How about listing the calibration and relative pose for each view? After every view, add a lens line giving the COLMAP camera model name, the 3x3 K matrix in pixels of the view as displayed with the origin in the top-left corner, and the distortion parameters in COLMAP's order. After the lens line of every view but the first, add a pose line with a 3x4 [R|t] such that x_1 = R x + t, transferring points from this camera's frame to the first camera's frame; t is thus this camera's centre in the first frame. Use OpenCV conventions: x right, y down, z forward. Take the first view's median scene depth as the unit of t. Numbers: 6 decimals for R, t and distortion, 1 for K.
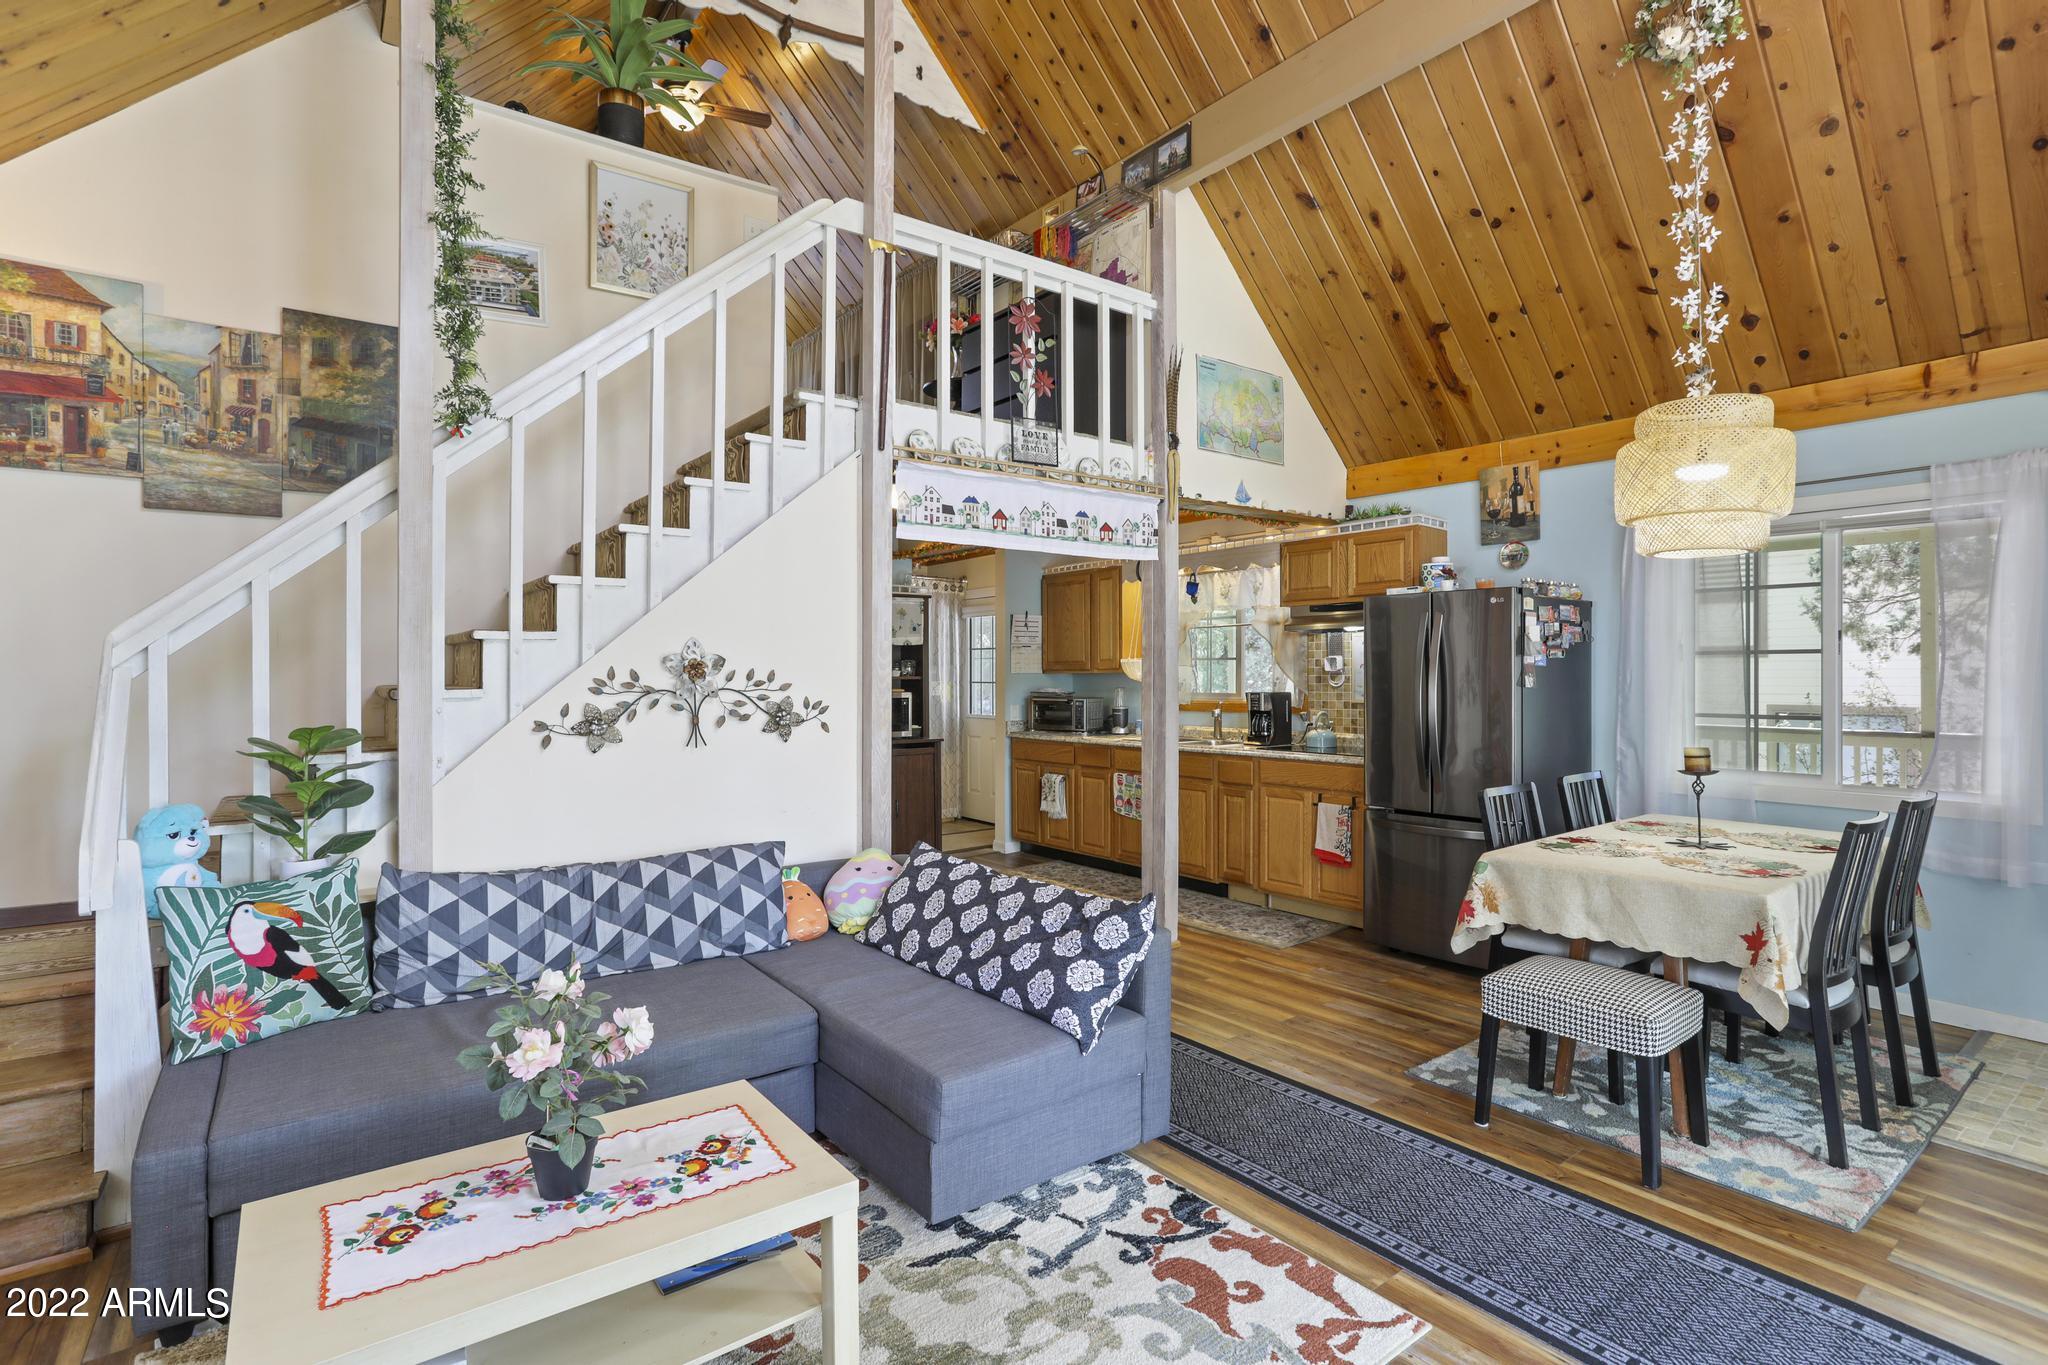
lens RADIAL K [[976.8, 0, 1031.2], [0, 976.8, 676.2], [0, 0, 1]] dist [0.001143, 0.003753]
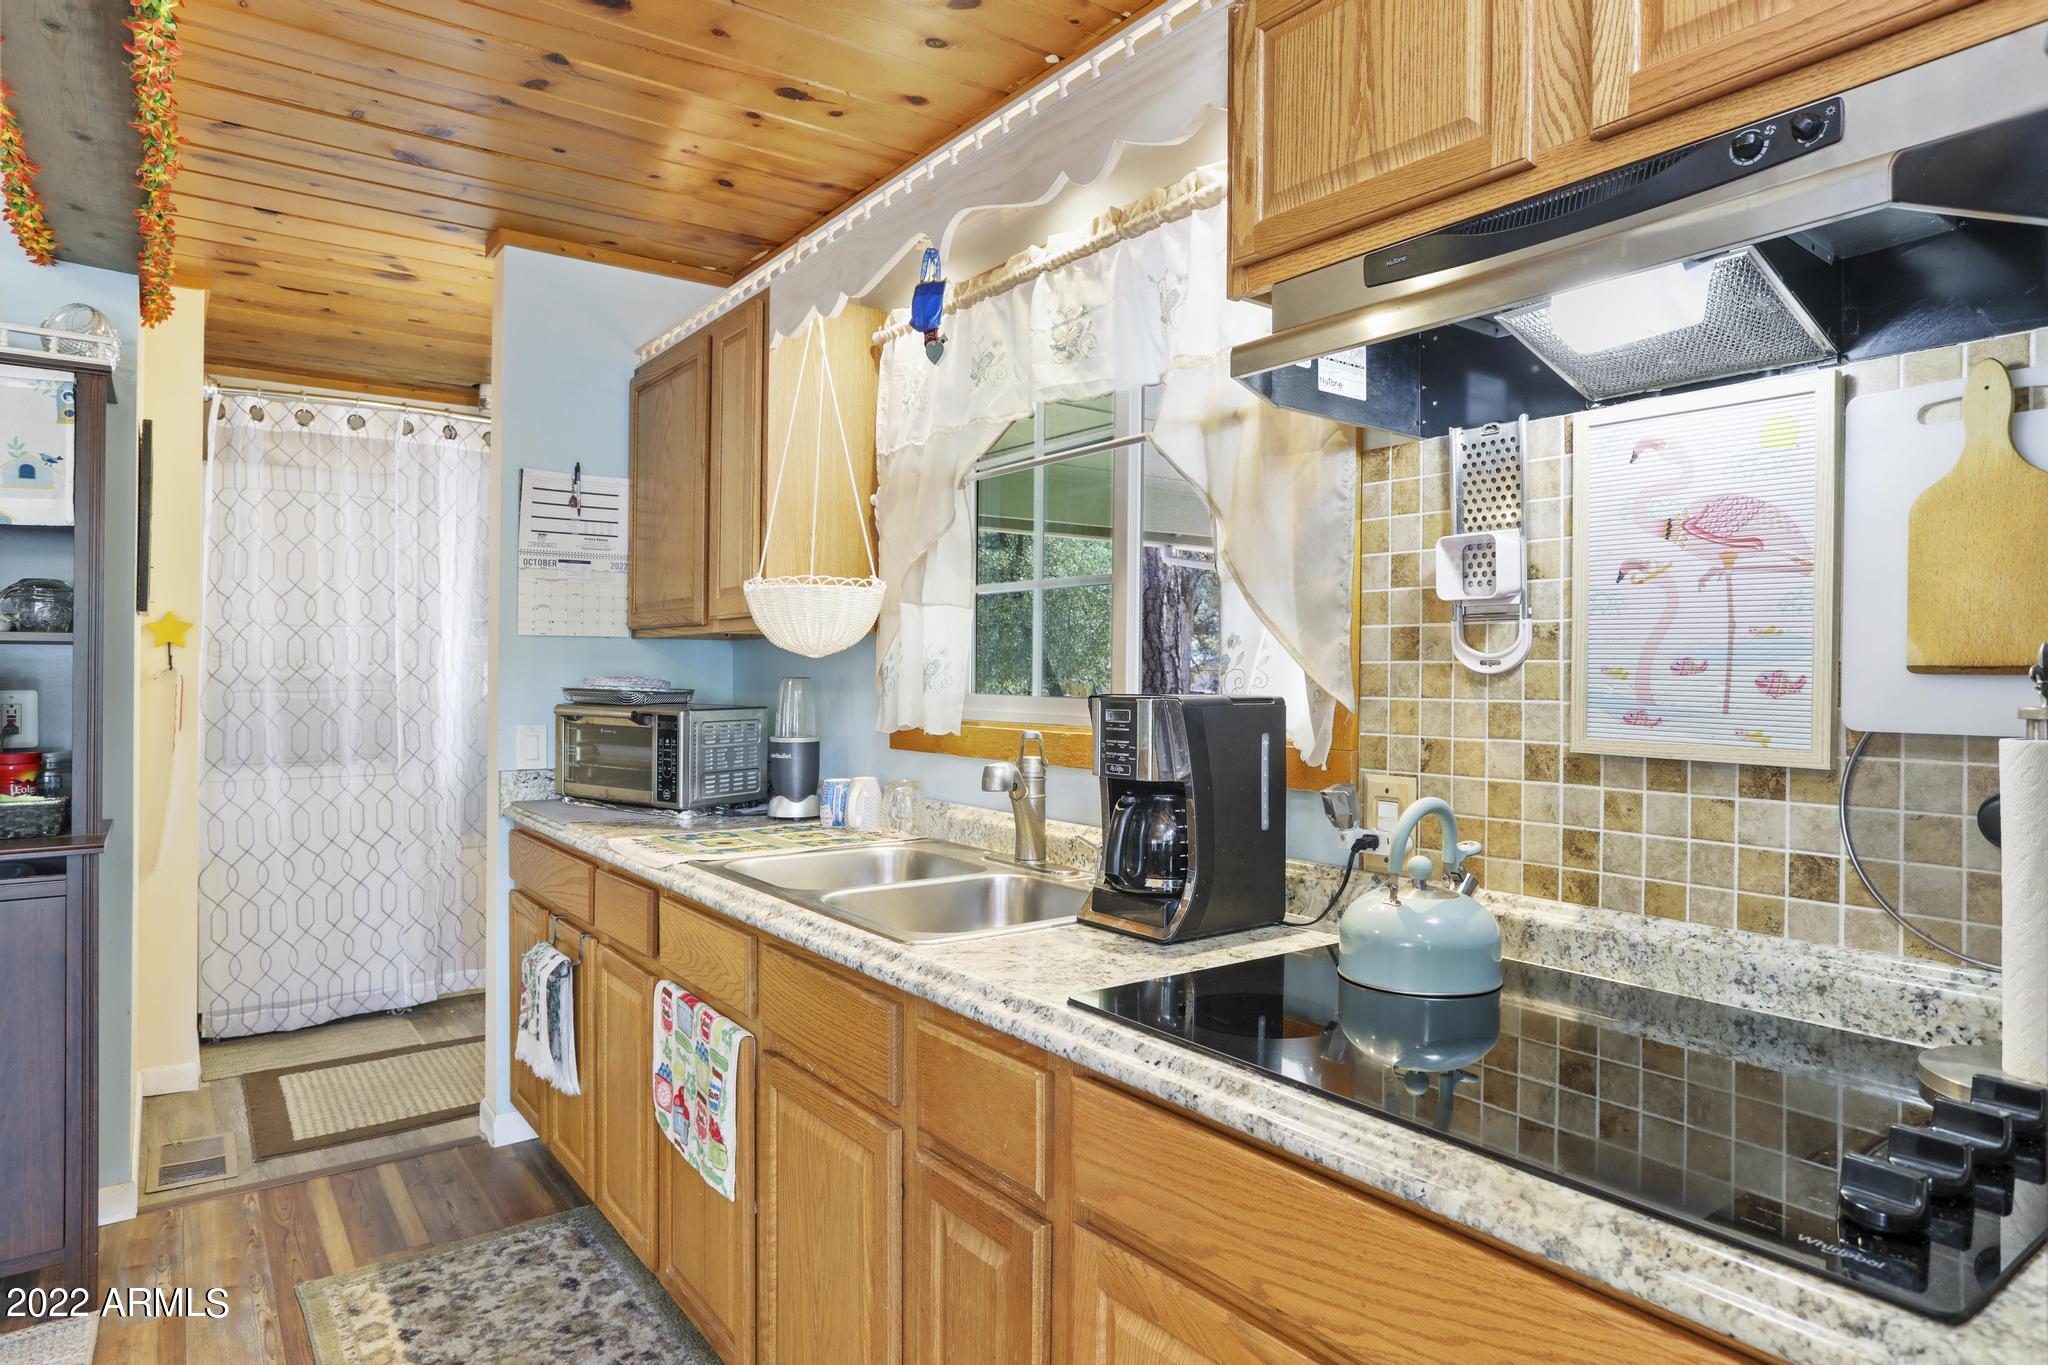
lens RADIAL K [[1198.2, 0, 1018.2], [0, 1198.2, 680.2], [0, 0, 1]] dist [-0.003501, -0.000191]
pose [[0.999812, 0.012932, -0.014414, 0.208560], [-0.012883, 0.999911, 0.003460, 0.012191], [0.014458, -0.003273, 0.999890, 0.721303]]
